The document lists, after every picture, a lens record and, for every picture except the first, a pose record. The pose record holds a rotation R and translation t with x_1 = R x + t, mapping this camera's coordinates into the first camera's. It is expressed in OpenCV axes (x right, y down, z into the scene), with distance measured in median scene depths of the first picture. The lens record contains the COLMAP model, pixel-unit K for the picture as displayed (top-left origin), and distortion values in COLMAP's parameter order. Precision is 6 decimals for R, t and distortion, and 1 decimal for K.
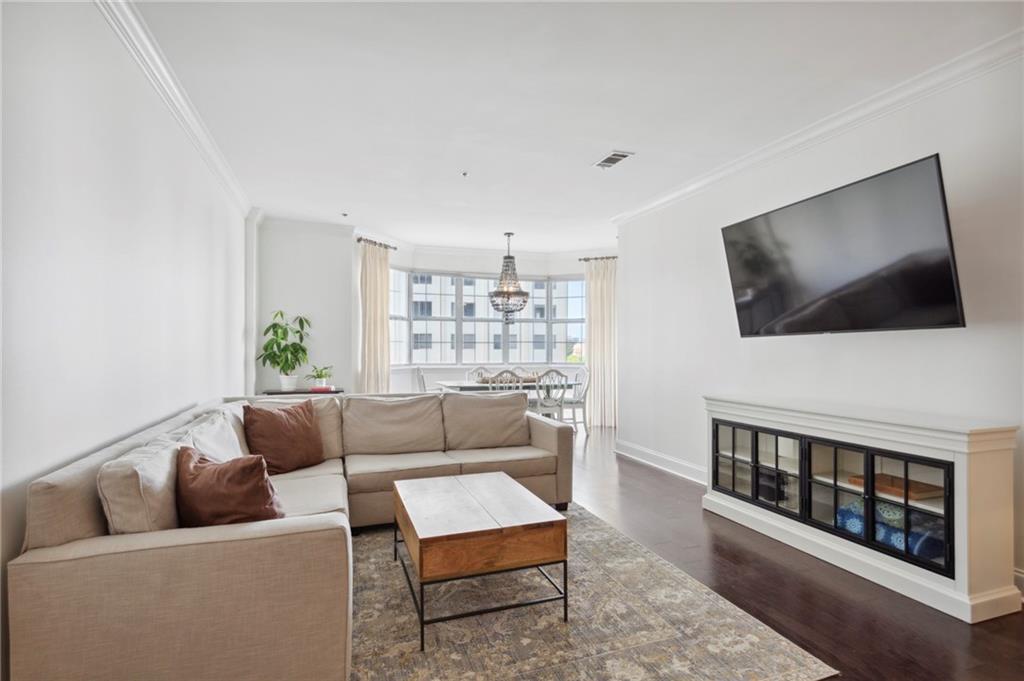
lens RADIAL K [[498.9, 0, 503.7], [0, 498.9, 355.4], [0, 0, 1]] dist [0.000884, 0.005304]
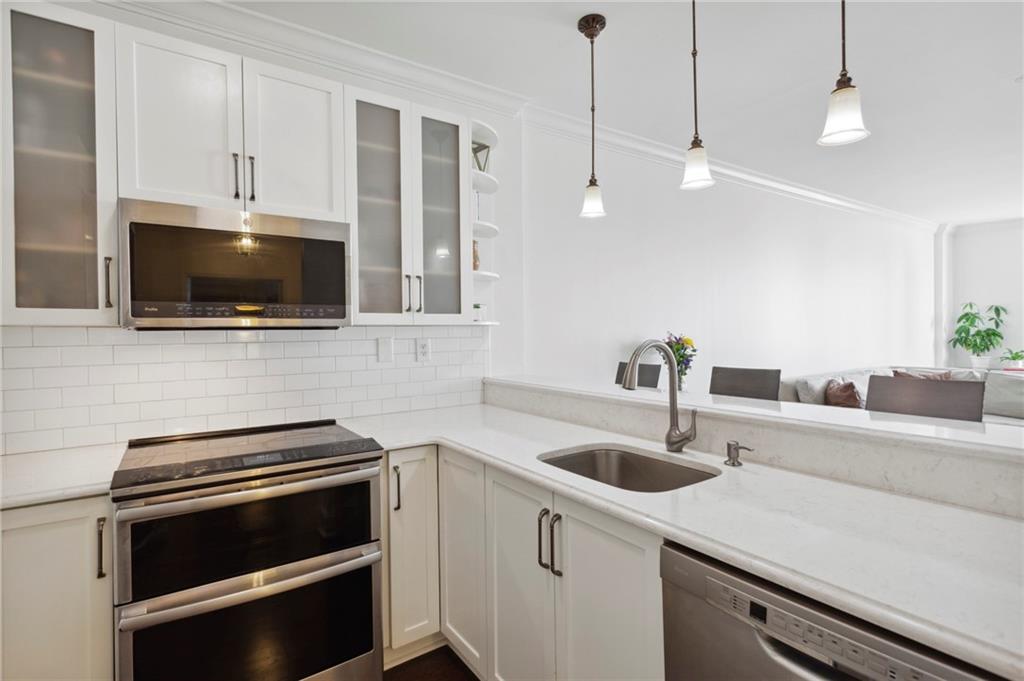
lens RADIAL K [[498.9, 0, 510.0], [0, 498.9, 336.8], [0, 0, 1]] dist [0.000884, 0.005304]
pose [[0.258005, 0.002342, -0.966141, 0.430935], [-0.000732, 0.999997, 0.002229, -0.008074], [0.966143, 0.000132, 0.258006, -0.383505]]
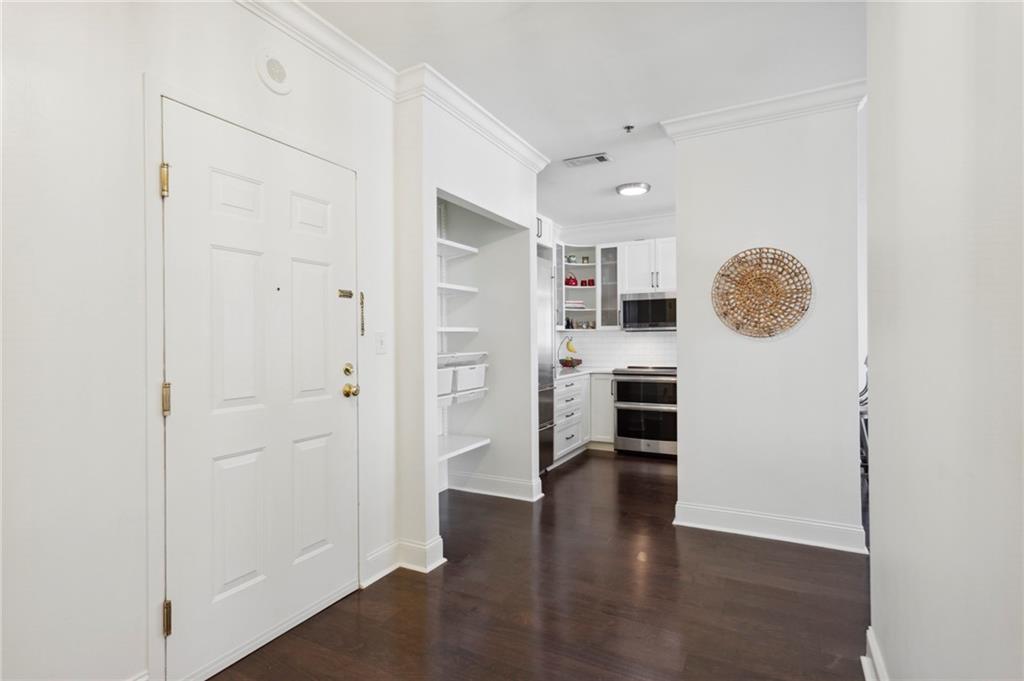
lens RADIAL K [[498.9, 0, 510.4], [0, 498.9, 342.8], [0, 0, 1]] dist [0.000884, 0.005304]
pose [[-0.732306, 0.009372, -0.680911, 0.917319], [-0.000253, 0.999901, 0.014035, -0.002923], [0.680976, 0.010450, -0.732231, 0.036499]]
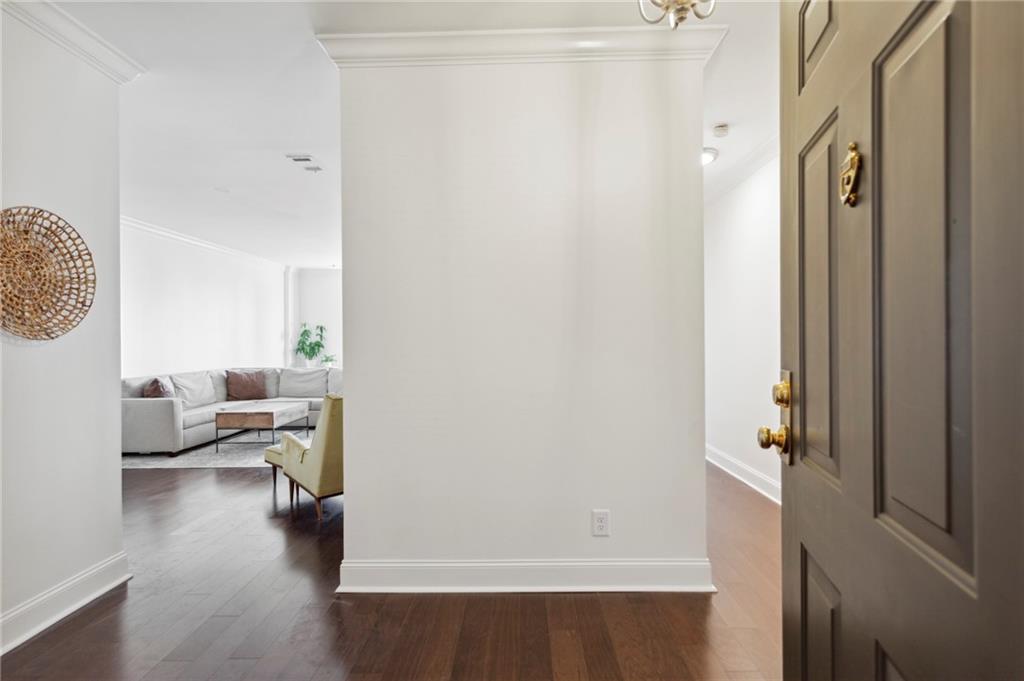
lens RADIAL K [[498.9, 0, 512.7], [0, 498.9, 342.9], [0, 0, 1]] dist [0.000884, 0.005304]
pose [[0.938890, -0.005152, -0.344178, 0.814267], [0.000148, 0.999894, -0.014564, 0.005840], [0.344216, 0.013624, 0.938791, -0.372648]]
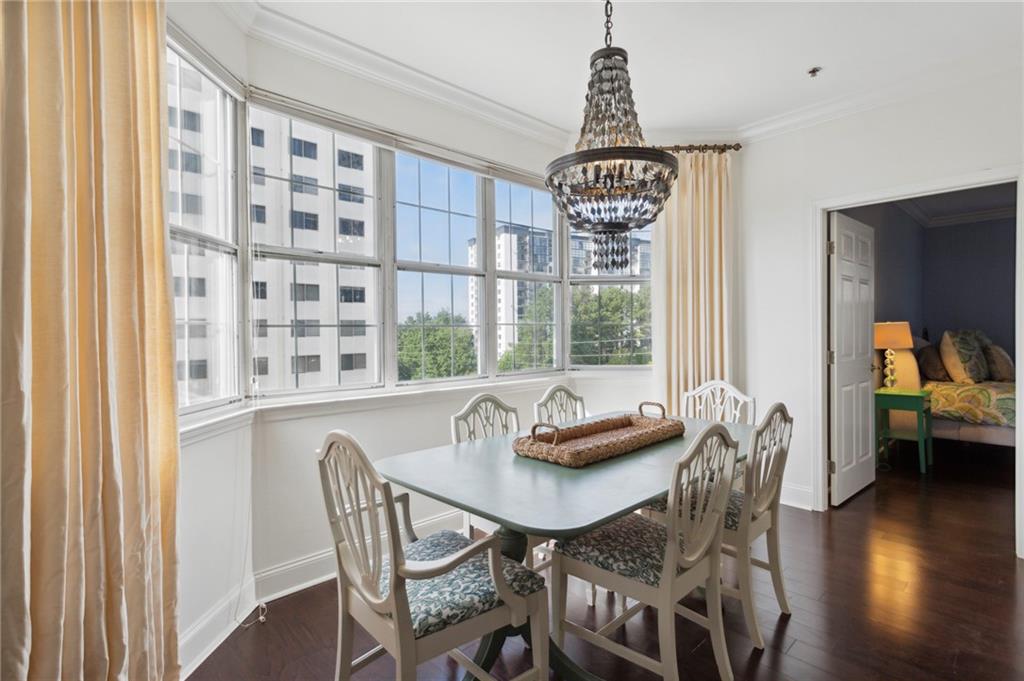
lens RADIAL K [[498.9, 0, 515.9], [0, 498.9, 337.5], [0, 0, 1]] dist [0.000884, 0.005304]
pose [[0.909734, -0.012635, 0.415000, -0.203195], [0.014629, 0.999892, -0.001625, -0.019666], [-0.414935, 0.007549, 0.909820, 0.834483]]
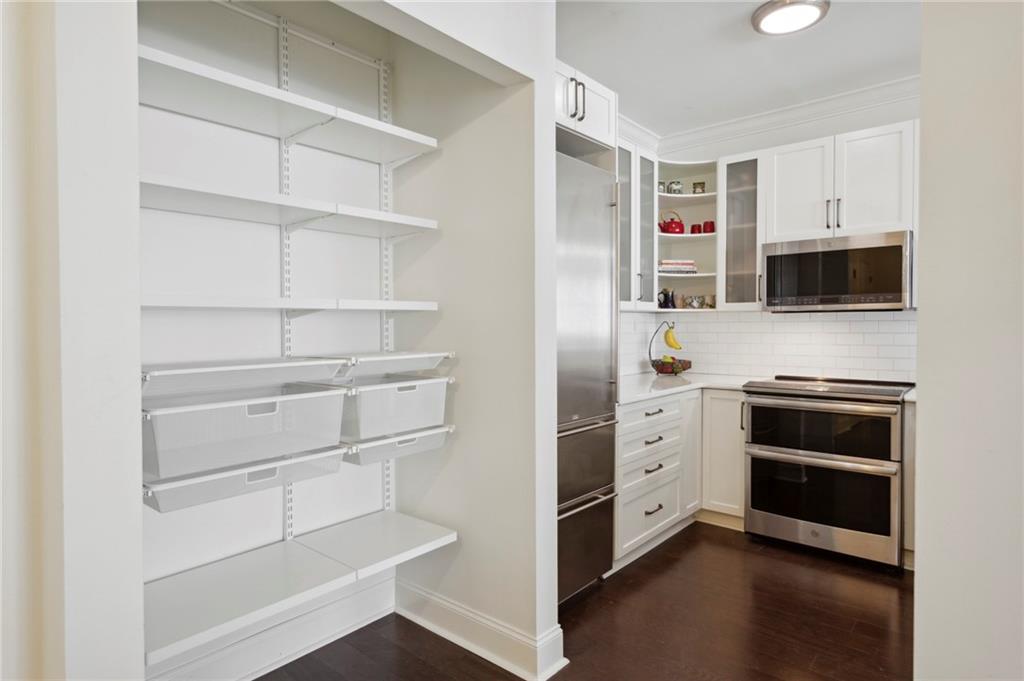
lens RADIAL K [[572.0, 0, 510.9], [0, 572.0, 336.7], [0, 0, 1]] dist [0.007553, 0.003825]
pose [[-0.861598, 0.010616, -0.507479, 0.642380], [-0.005161, 0.999546, 0.029672, -0.002554], [0.507564, 0.028184, -0.861153, -0.136002]]
